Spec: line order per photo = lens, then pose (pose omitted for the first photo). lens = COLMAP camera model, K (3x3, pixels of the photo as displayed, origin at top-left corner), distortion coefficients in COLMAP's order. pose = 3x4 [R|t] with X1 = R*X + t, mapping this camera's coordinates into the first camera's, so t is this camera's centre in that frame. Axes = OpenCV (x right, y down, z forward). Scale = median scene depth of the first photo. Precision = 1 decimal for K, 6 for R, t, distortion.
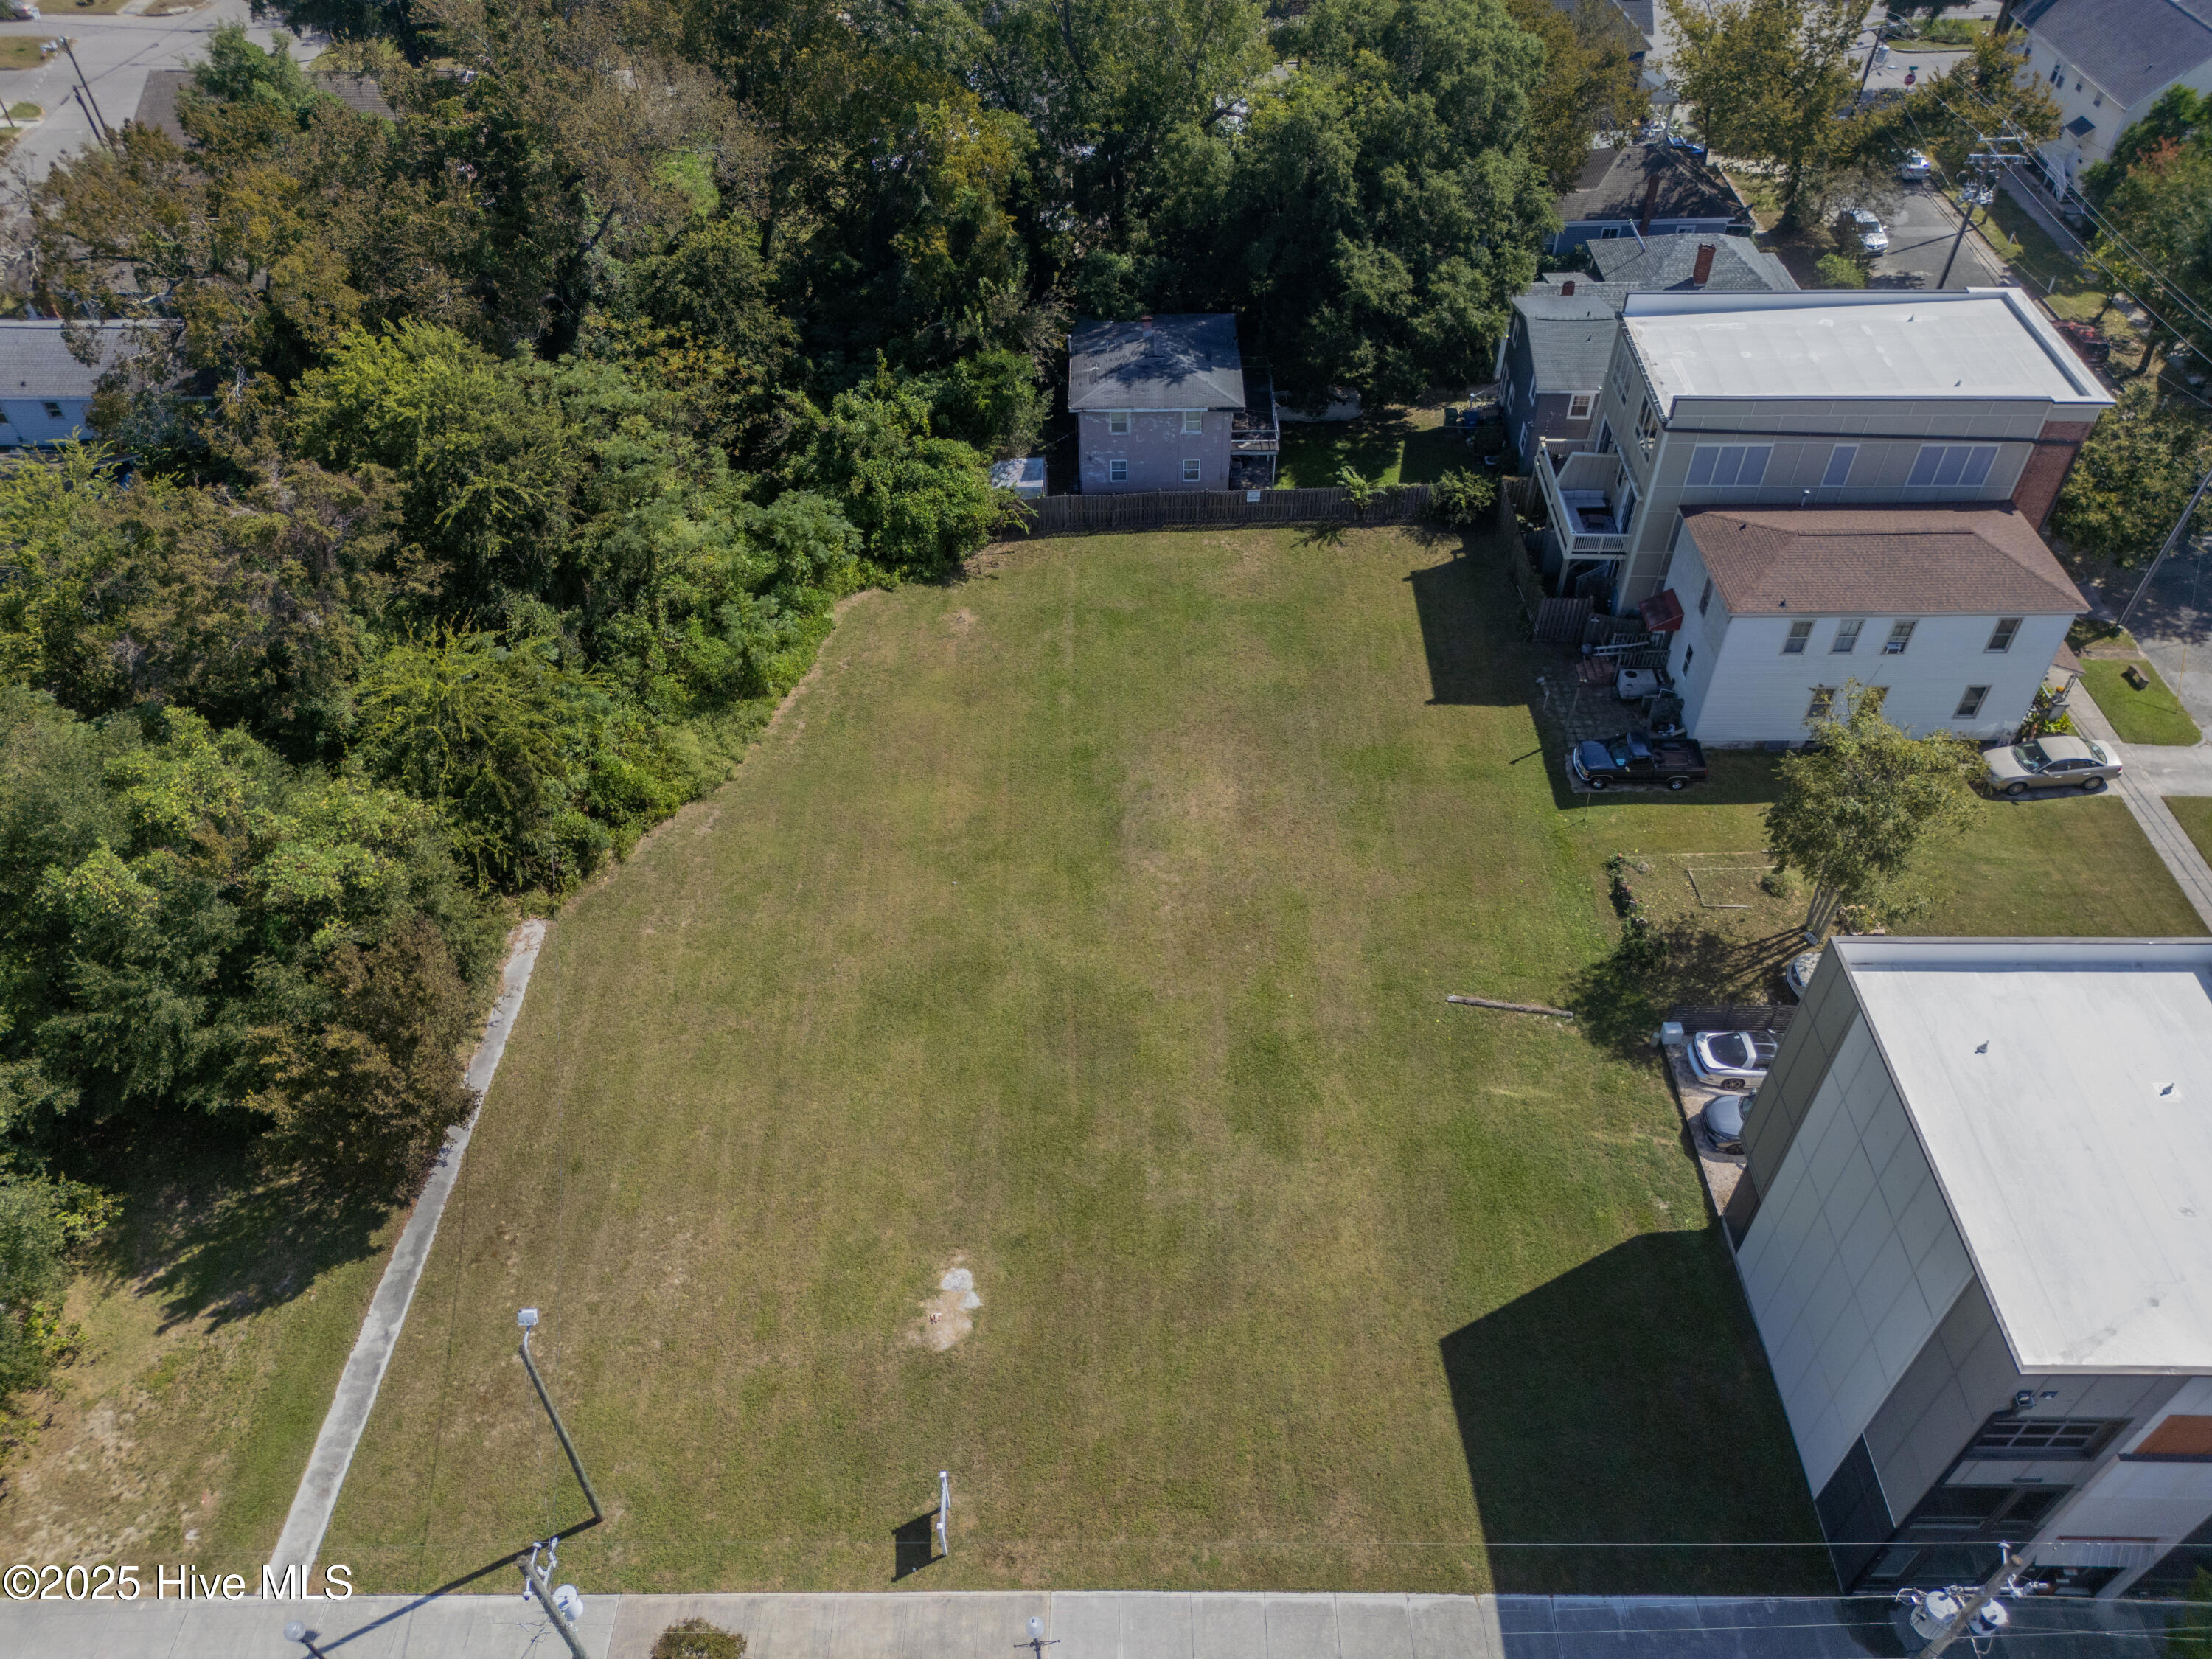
lens RADIAL K [[1571.4, 0, 1104.5], [0, 1571.4, 824.7], [0, 0, 1]] dist [0.074347, -0.089712]
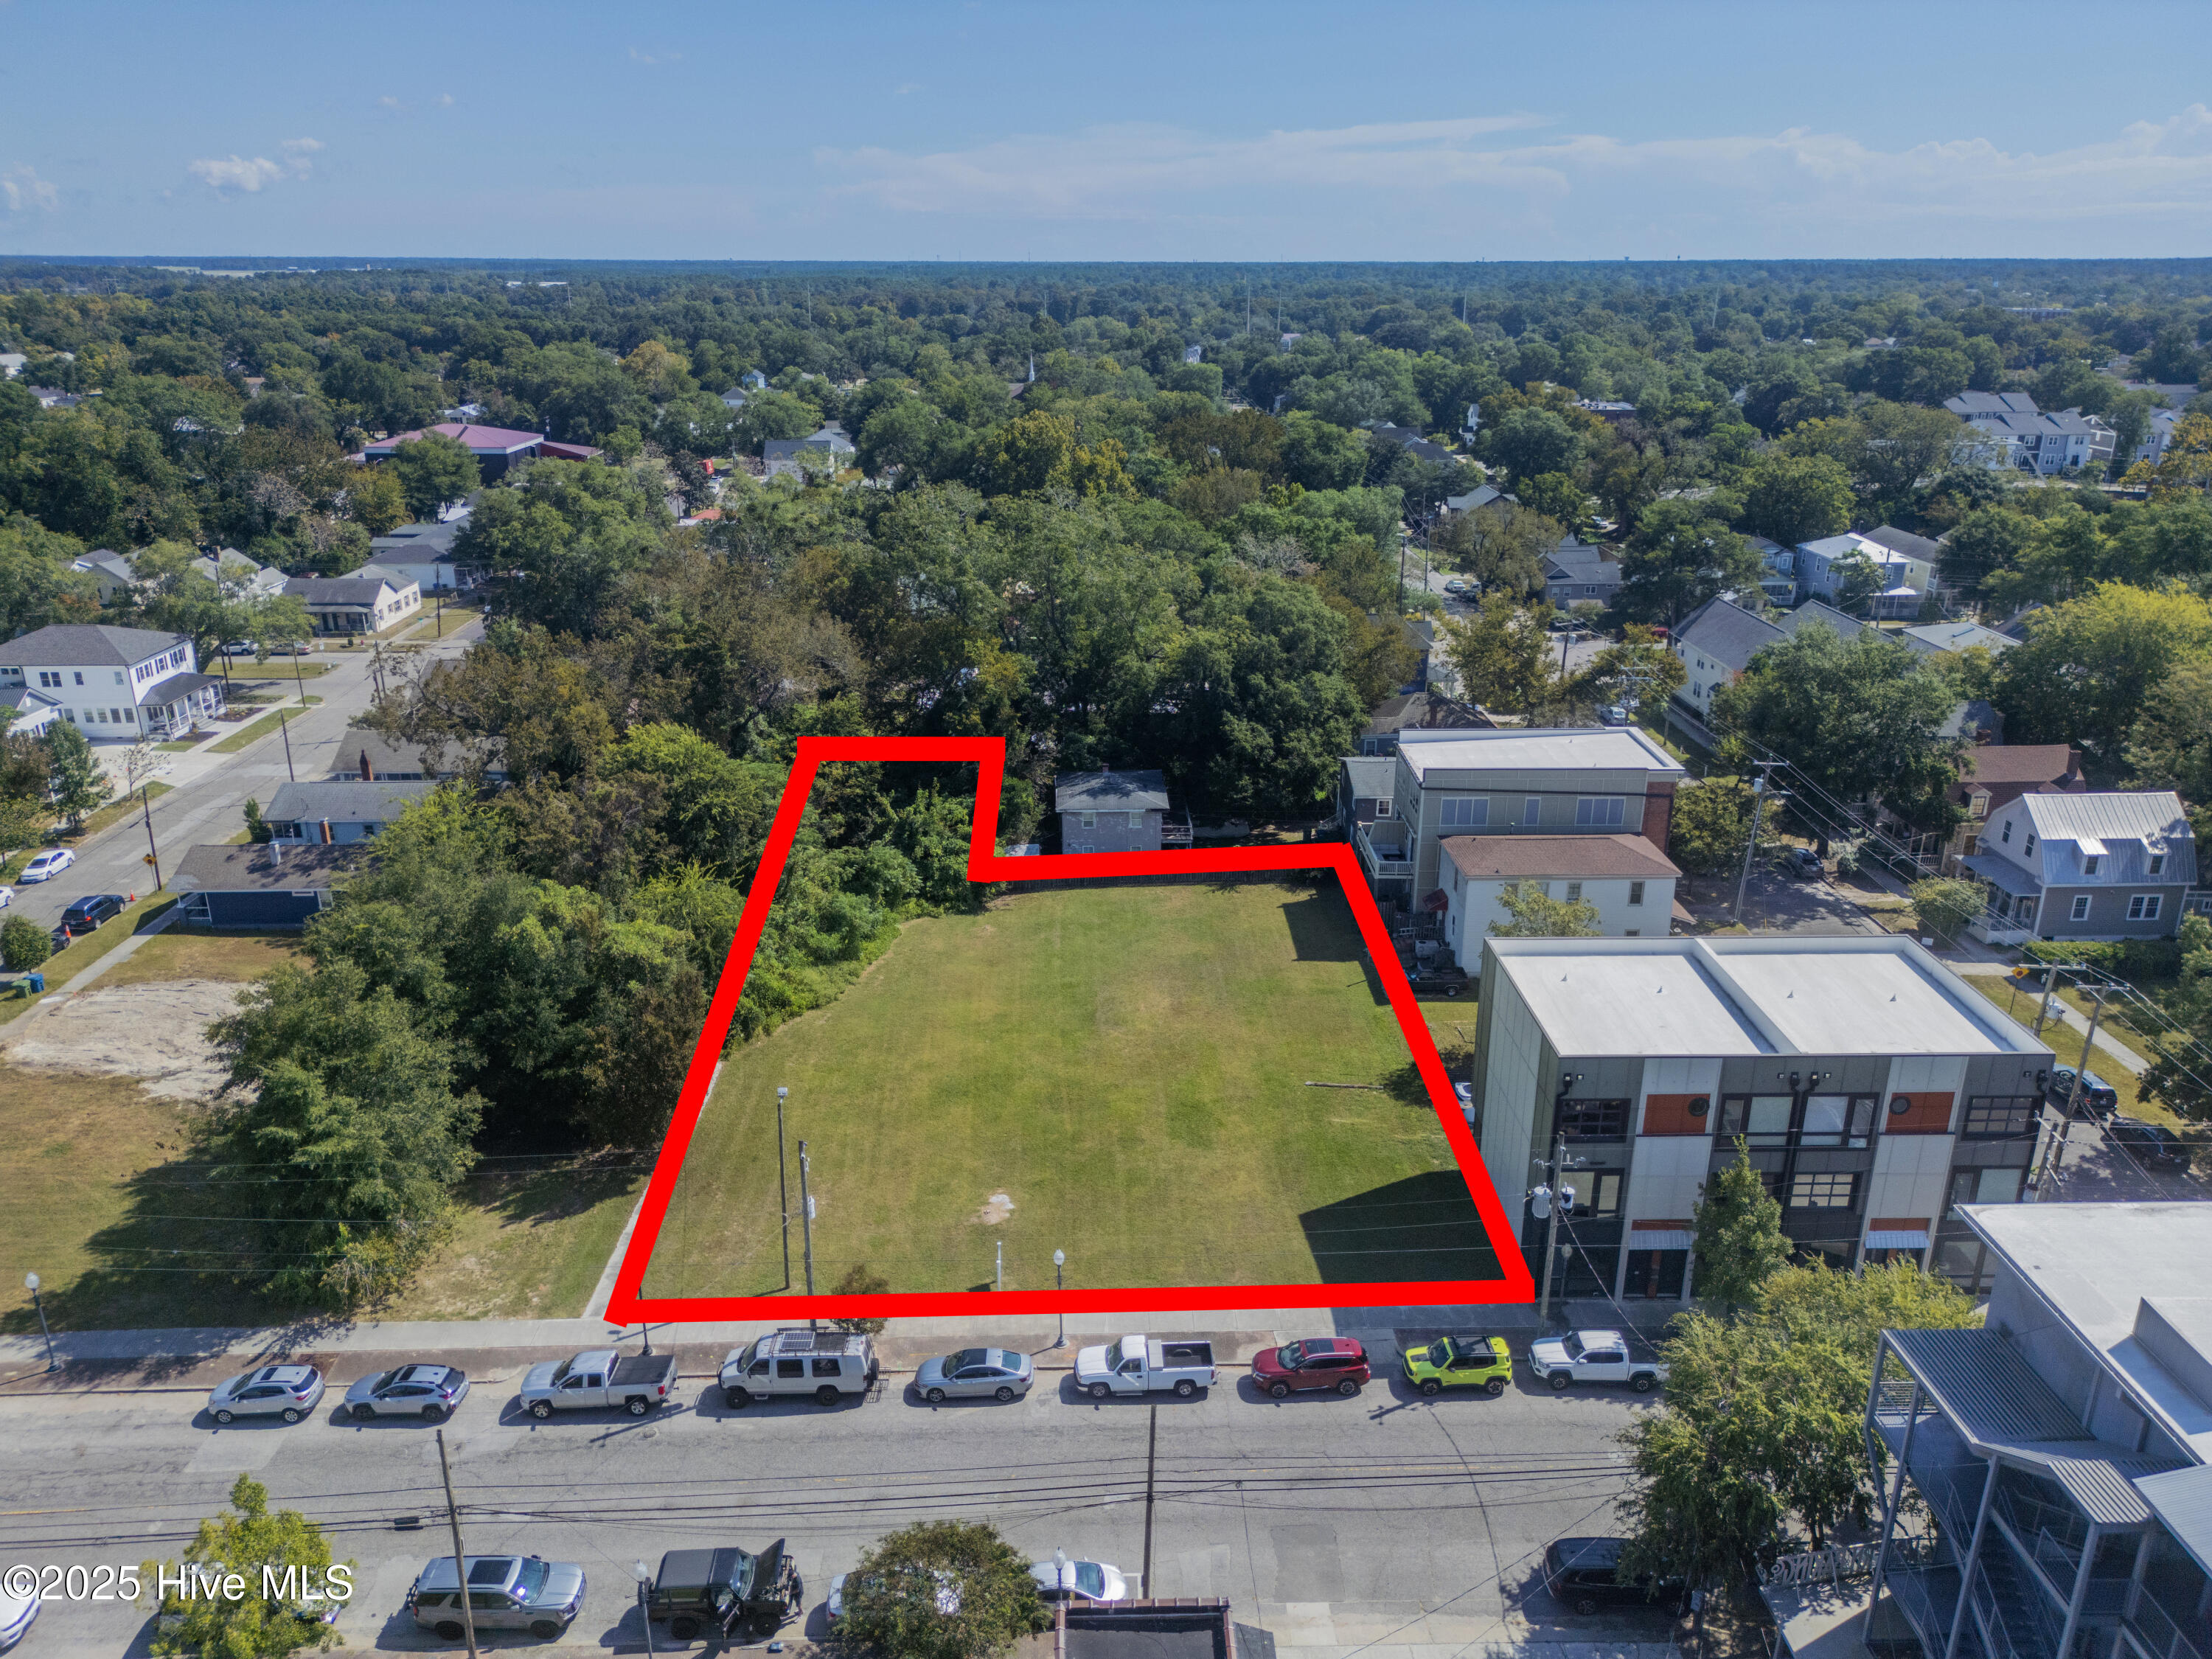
lens RADIAL K [[1571.4, 0, 1104.5], [0, 1571.4, 824.7], [0, 0, 1]] dist [0.074347, -0.089712]
pose [[0.999542, -0.003669, 0.030035, -0.024782], [0.015787, 0.910038, -0.414223, 0.451256], [-0.025813, 0.414508, 0.909680, -0.456785]]
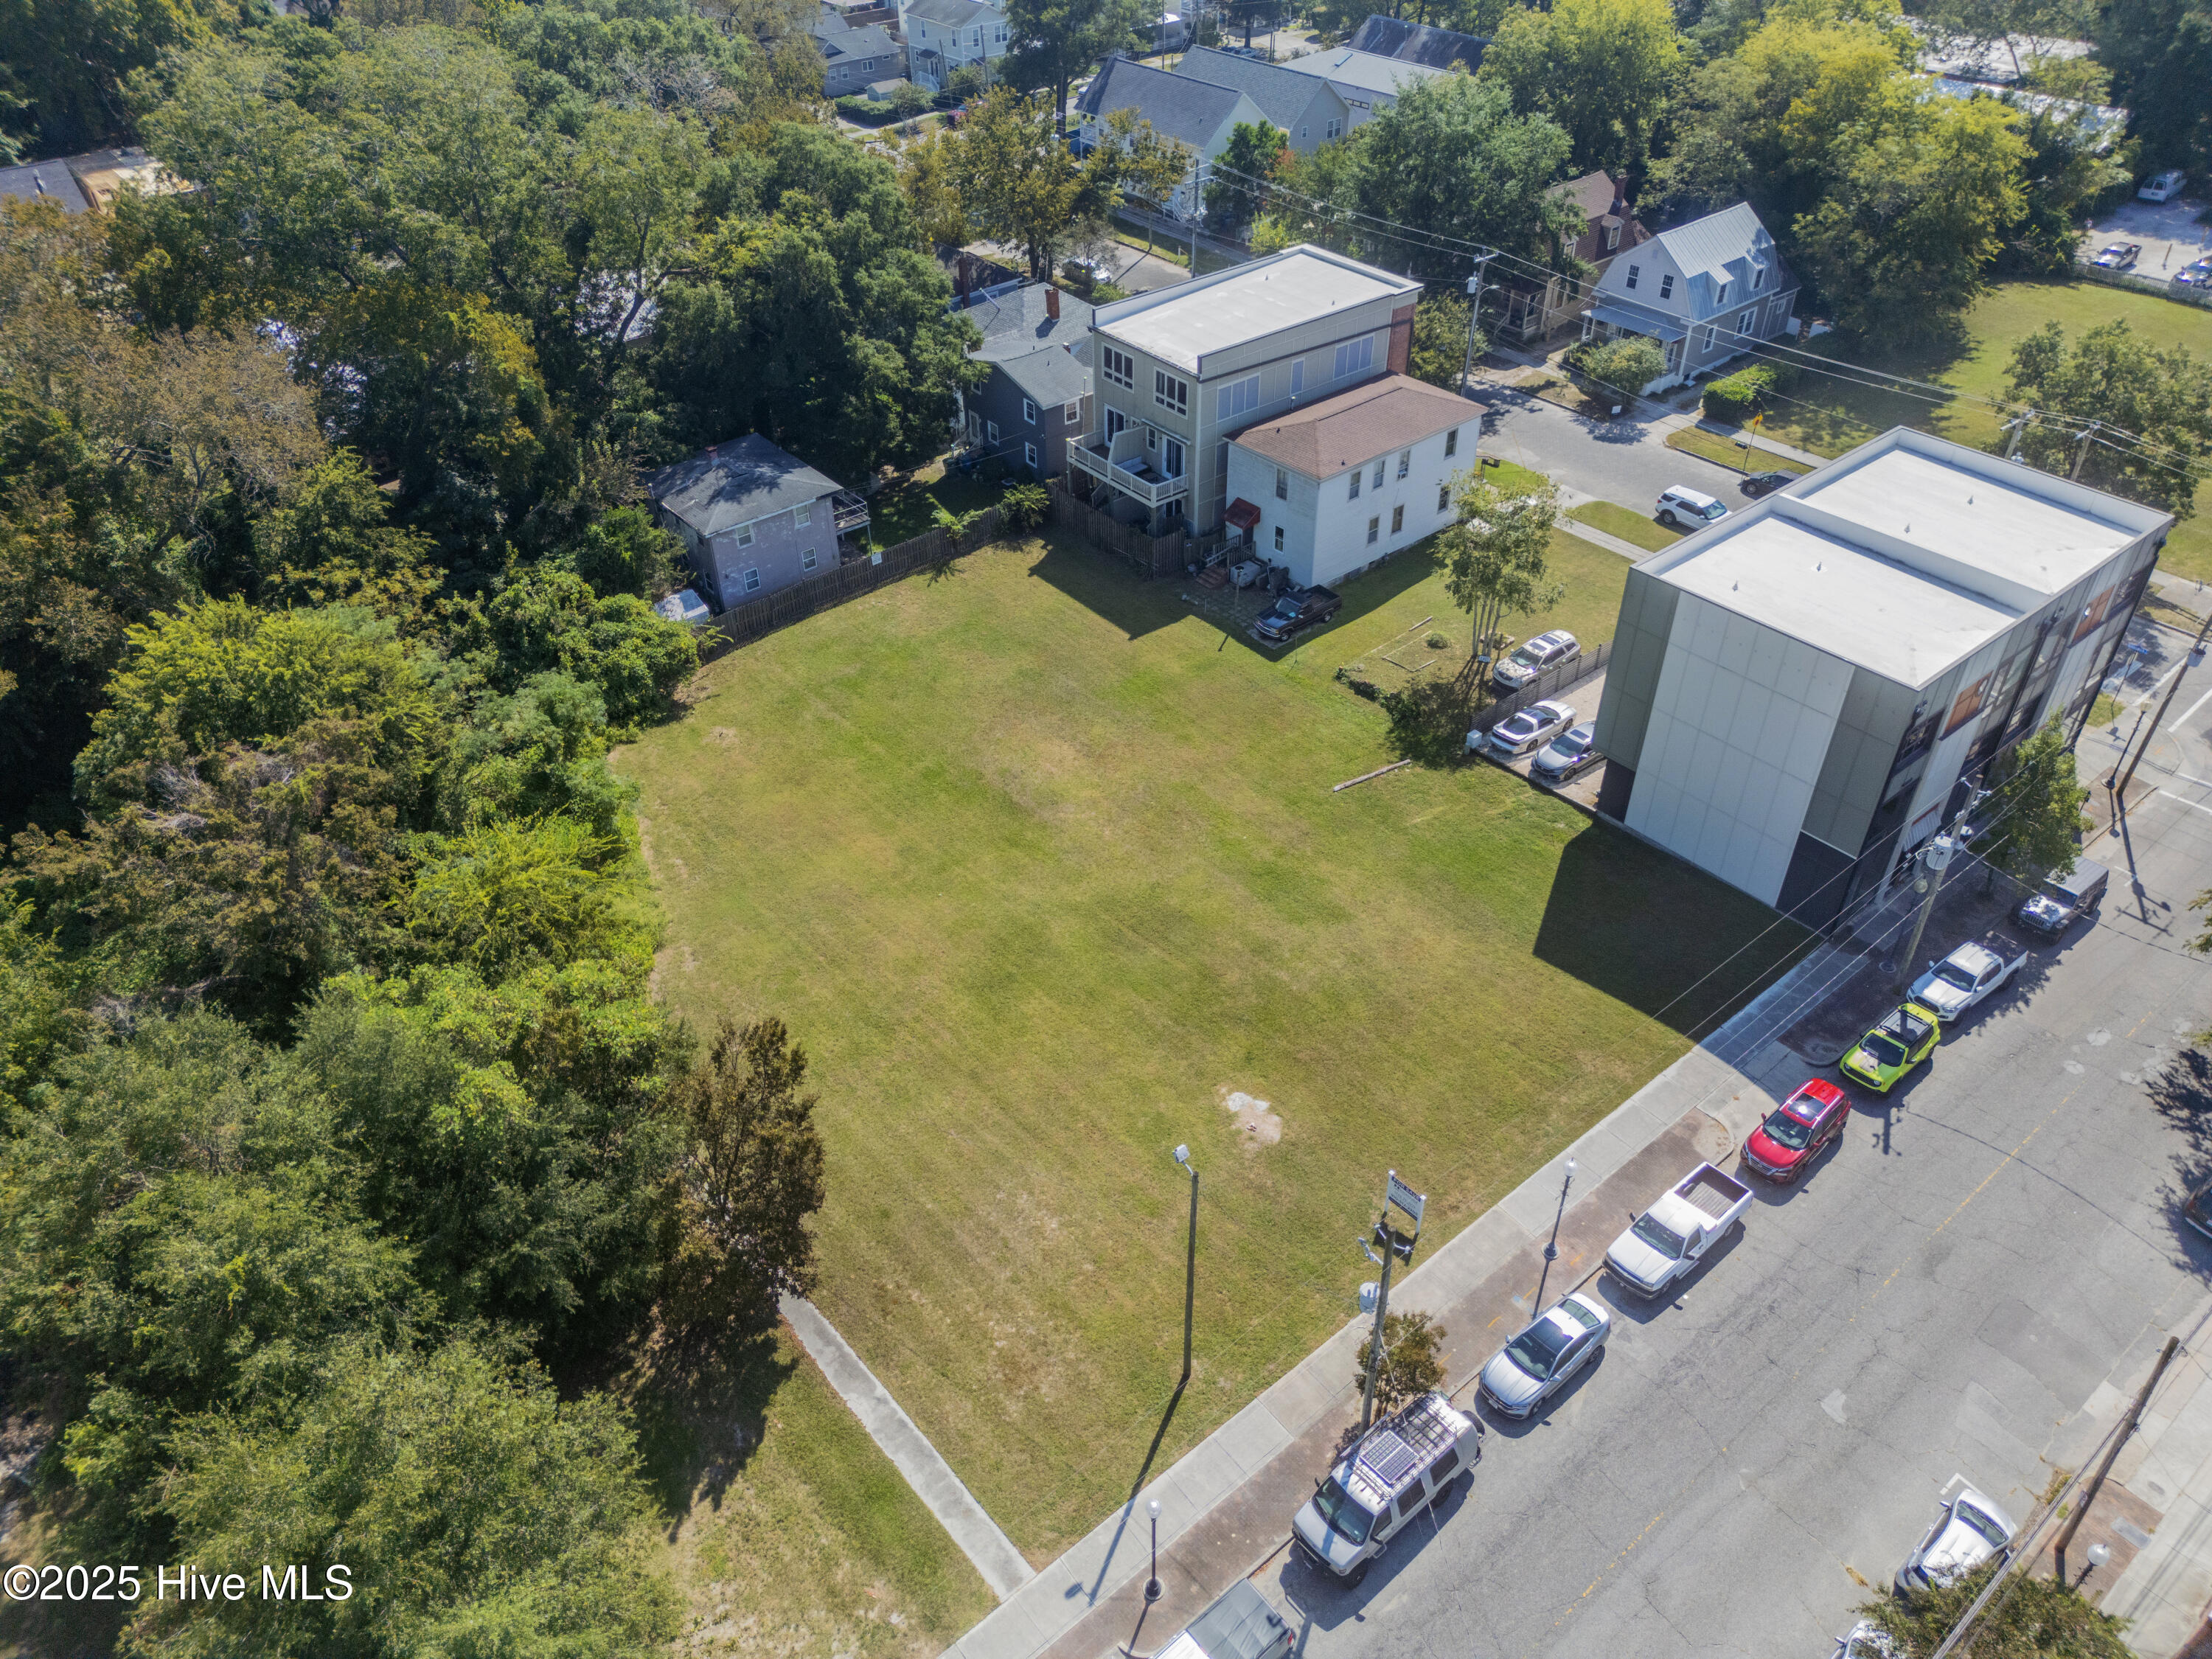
lens RADIAL K [[1571.4, 0, 1104.5], [0, 1571.4, 824.7], [0, 0, 1]] dist [0.074347, -0.089712]
pose [[0.767922, -0.393998, 0.505037, -0.513579], [0.451555, 0.892193, 0.009431, 0.032697], [-0.454306, 0.220810, 0.863046, -0.023122]]
